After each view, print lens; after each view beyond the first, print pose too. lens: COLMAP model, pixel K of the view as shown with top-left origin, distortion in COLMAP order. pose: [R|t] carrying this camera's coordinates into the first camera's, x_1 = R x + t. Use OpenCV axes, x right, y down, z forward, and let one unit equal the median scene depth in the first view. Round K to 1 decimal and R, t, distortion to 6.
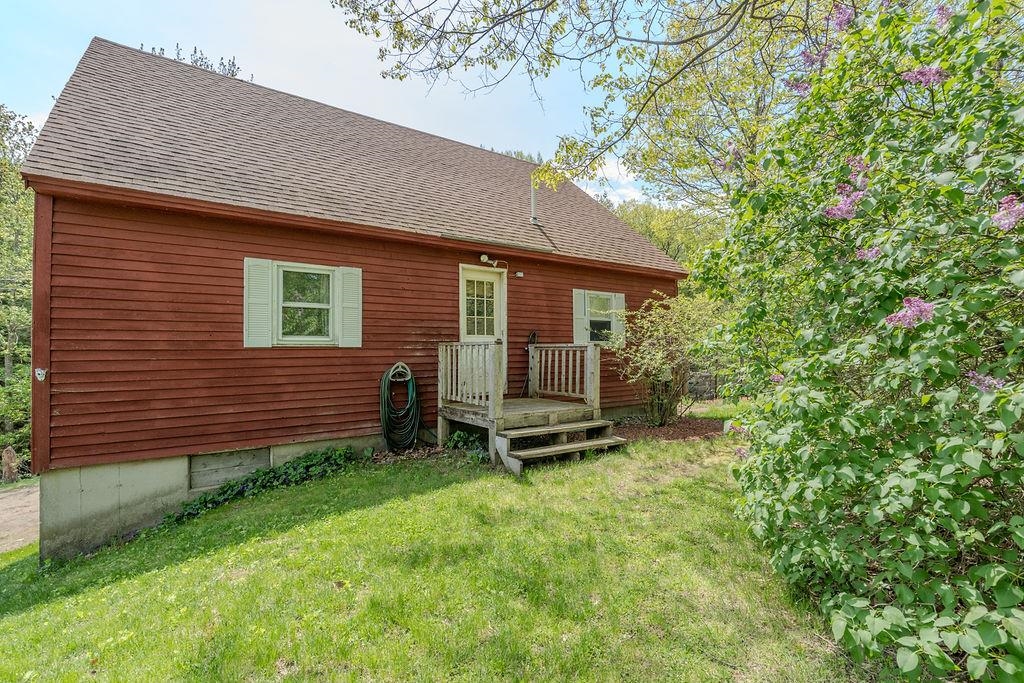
lens RADIAL K [[460.9, 0, 512.0], [0, 460.9, 341.5], [0, 0, 1]] dist [-0.001111, 0.000360]
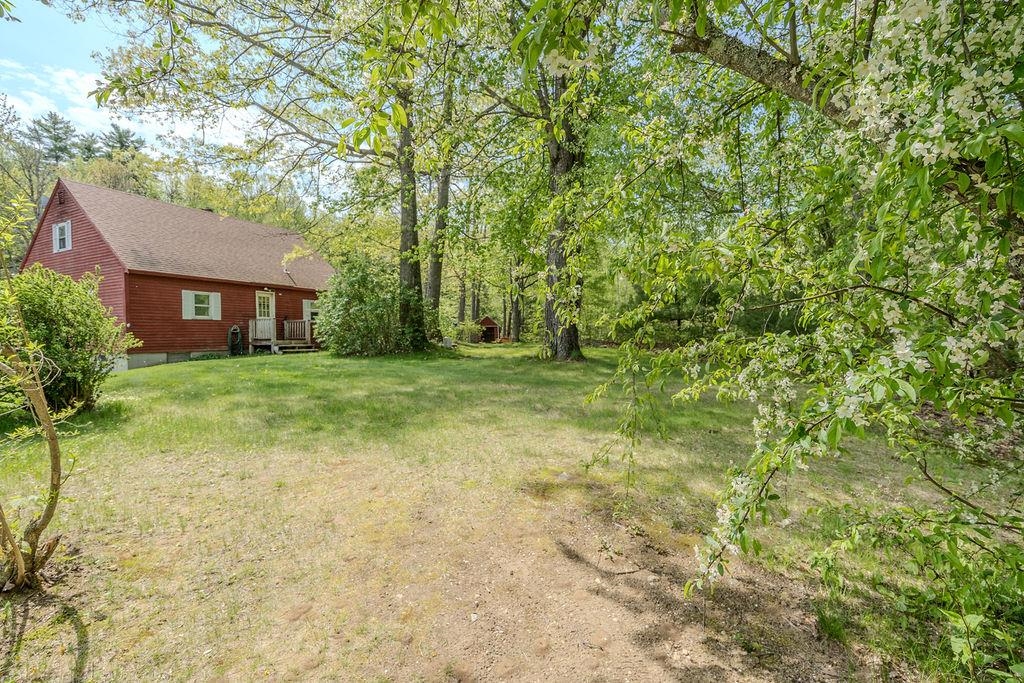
lens RADIAL K [[450.8, 0, 504.4], [0, 450.8, 341.2], [0, 0, 1]] dist [0.001753, 0.000375]
pose [[0.881338, -0.012280, 0.472326, -0.091855], [0.000895, 0.999704, 0.024323, 0.076943], [-0.472485, -0.021014, 0.881088, -2.344722]]
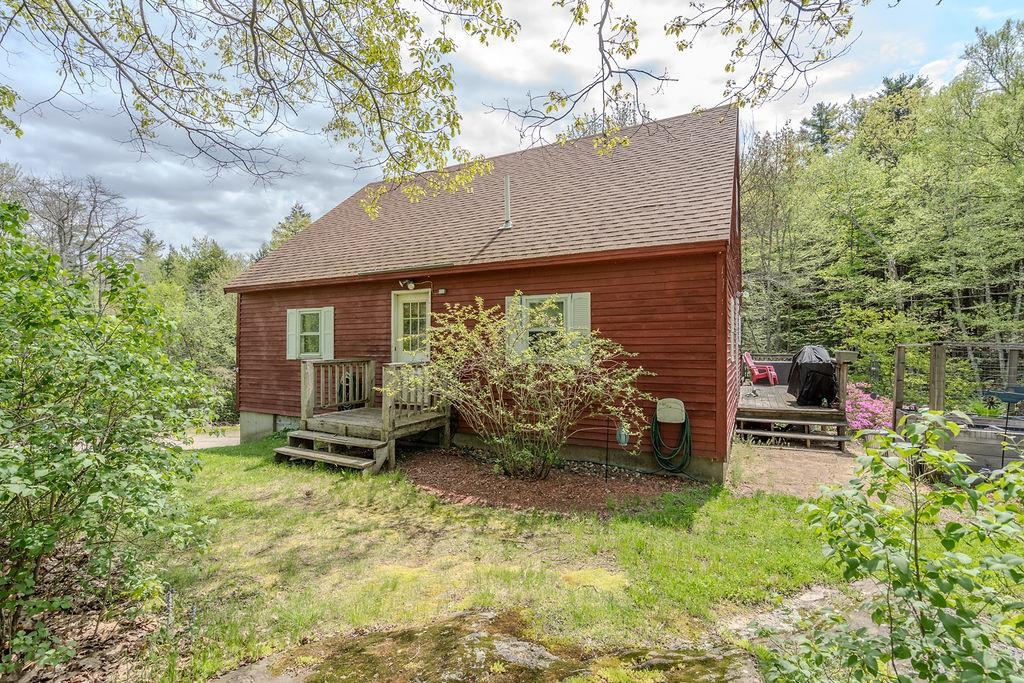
lens RADIAL K [[450.2, 0, 513.6], [0, 450.2, 361.9], [0, 0, 1]] dist [-0.000660, 0.000039]
pose [[0.480412, 0.004688, -0.877031, 1.192013], [-0.008463, 0.999964, 0.000709, 0.012370], [0.877002, 0.007082, 0.480434, 0.801715]]
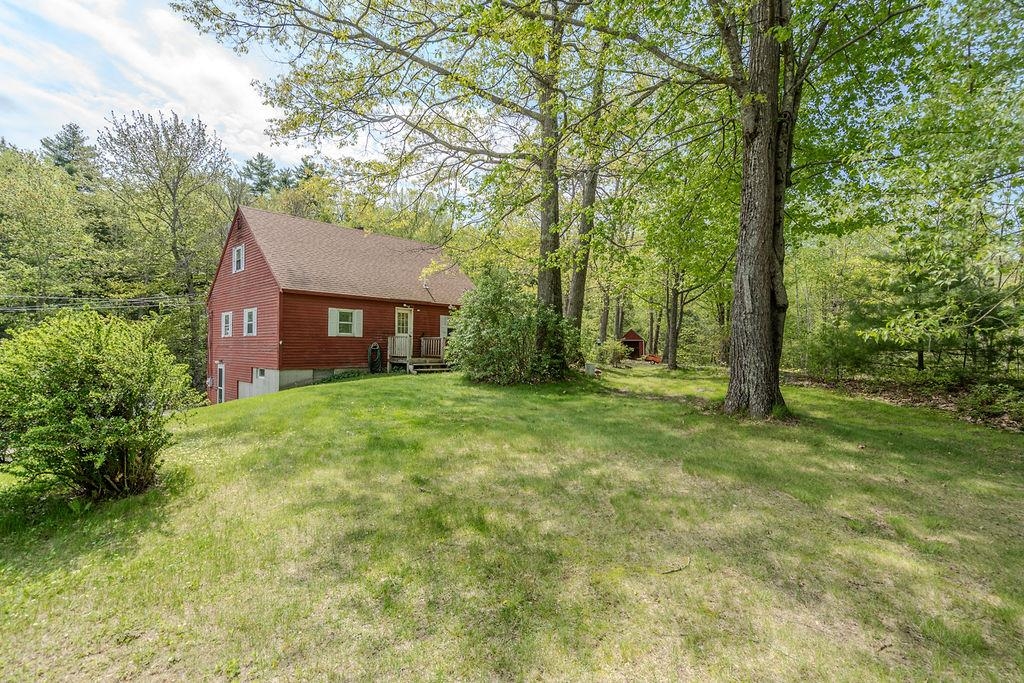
lens RADIAL K [[460.9, 0, 512.0], [0, 460.9, 341.5], [0, 0, 1]] dist [-0.001111, 0.000360]
pose [[0.978740, 0.017497, 0.204357, 0.007169], [-0.019599, 0.999774, 0.008263, -0.002006], [-0.204166, -0.012093, 0.978862, -2.029013]]
